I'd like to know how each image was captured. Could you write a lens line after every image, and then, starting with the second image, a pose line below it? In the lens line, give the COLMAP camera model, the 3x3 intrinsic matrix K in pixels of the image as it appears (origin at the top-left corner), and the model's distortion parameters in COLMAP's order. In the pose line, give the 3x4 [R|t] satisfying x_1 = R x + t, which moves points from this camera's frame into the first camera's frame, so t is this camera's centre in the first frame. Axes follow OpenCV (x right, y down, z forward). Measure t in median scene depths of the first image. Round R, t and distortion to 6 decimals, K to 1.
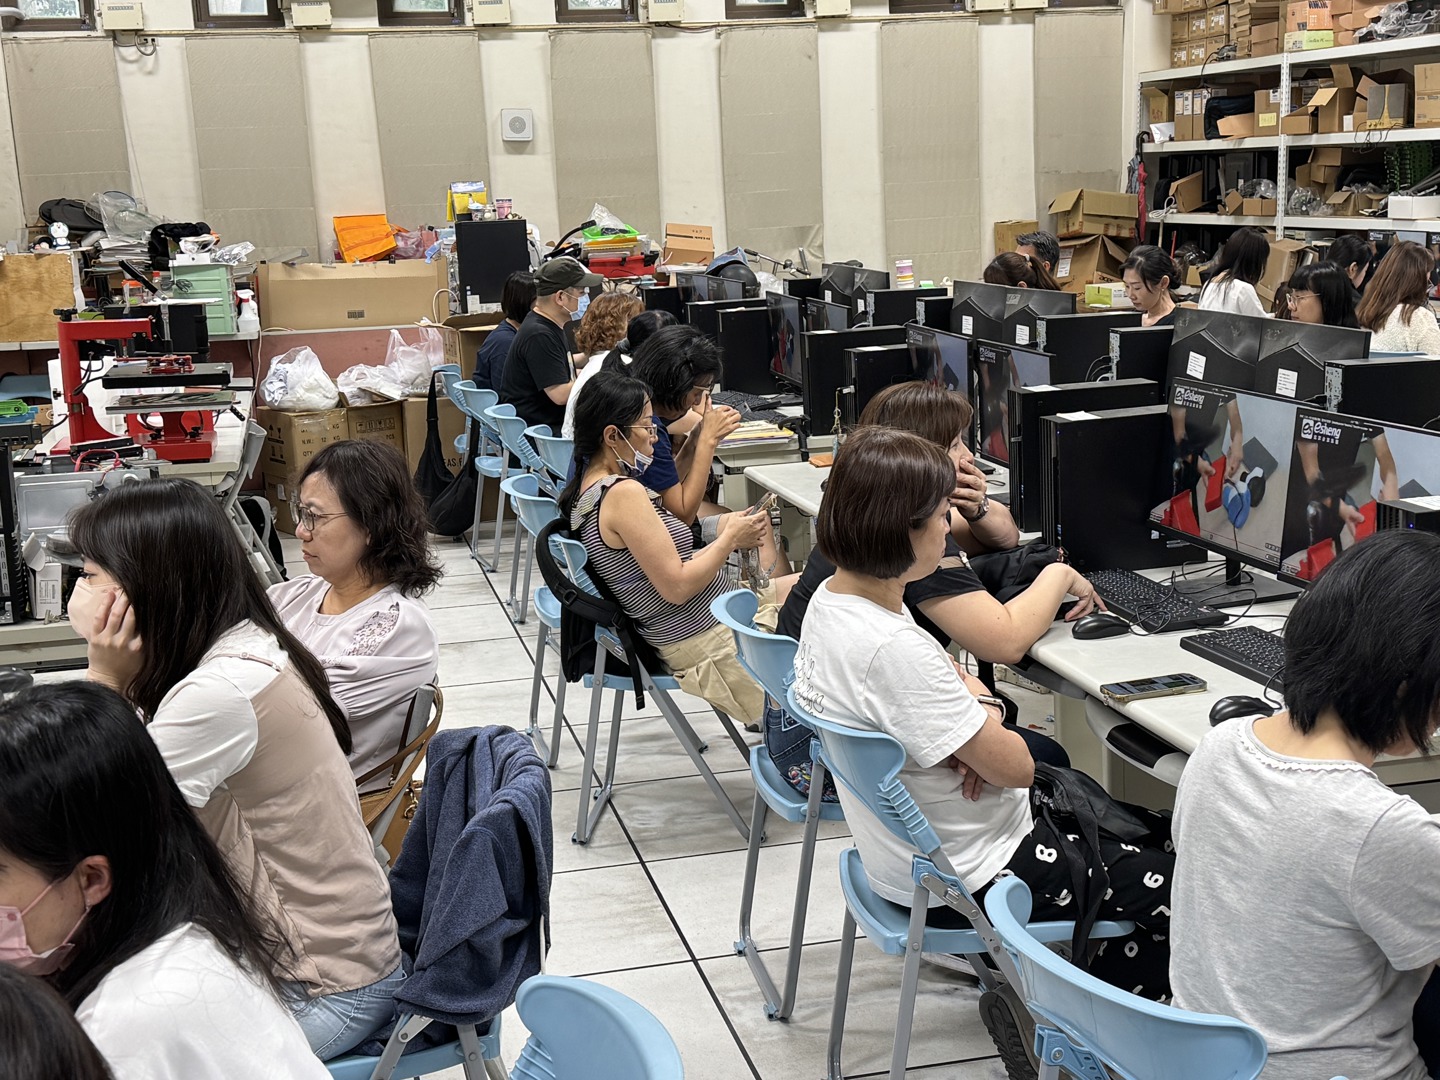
lens RADIAL K [[1952.5, 0, 720.0], [0, 1952.5, 540.0], [0, 0, 1]] dist [0.141522, -0.049646]
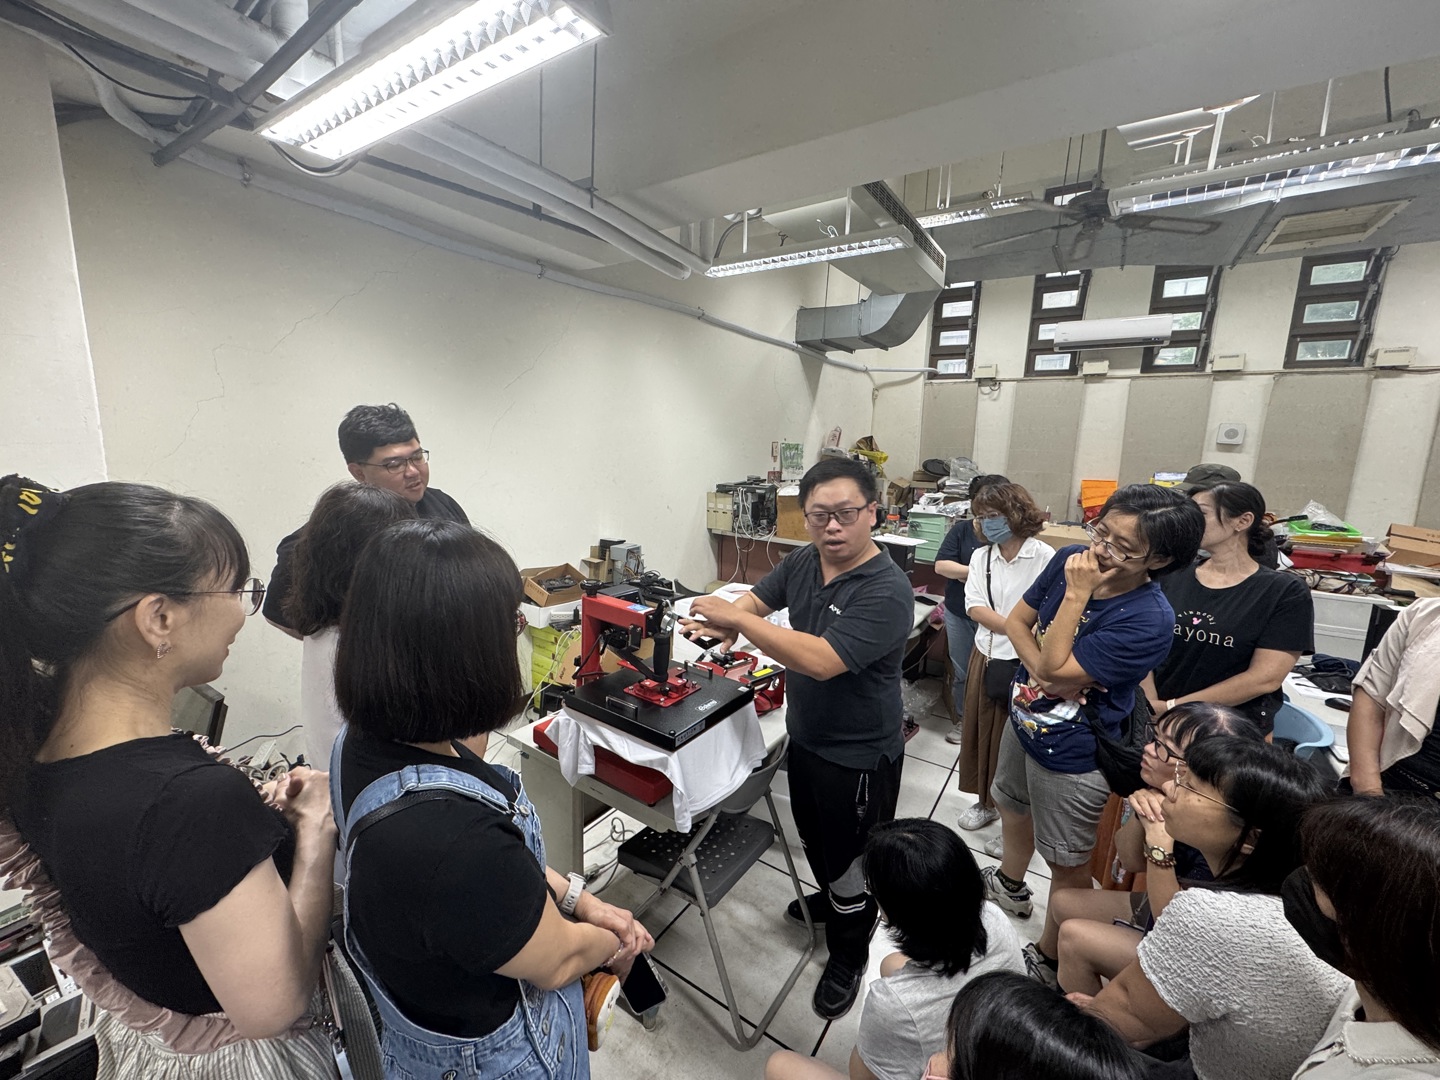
lens RADIAL K [[572.3, 0, 720.0], [0, 572.3, 540.0], [0, 0, 1]] dist [0.000539, 0.000172]
pose [[0.686975, 0.184630, -0.702835, -0.048901], [-0.195508, 0.978482, 0.065945, -0.082934], [0.699887, 0.092107, 0.708290, 0.420269]]
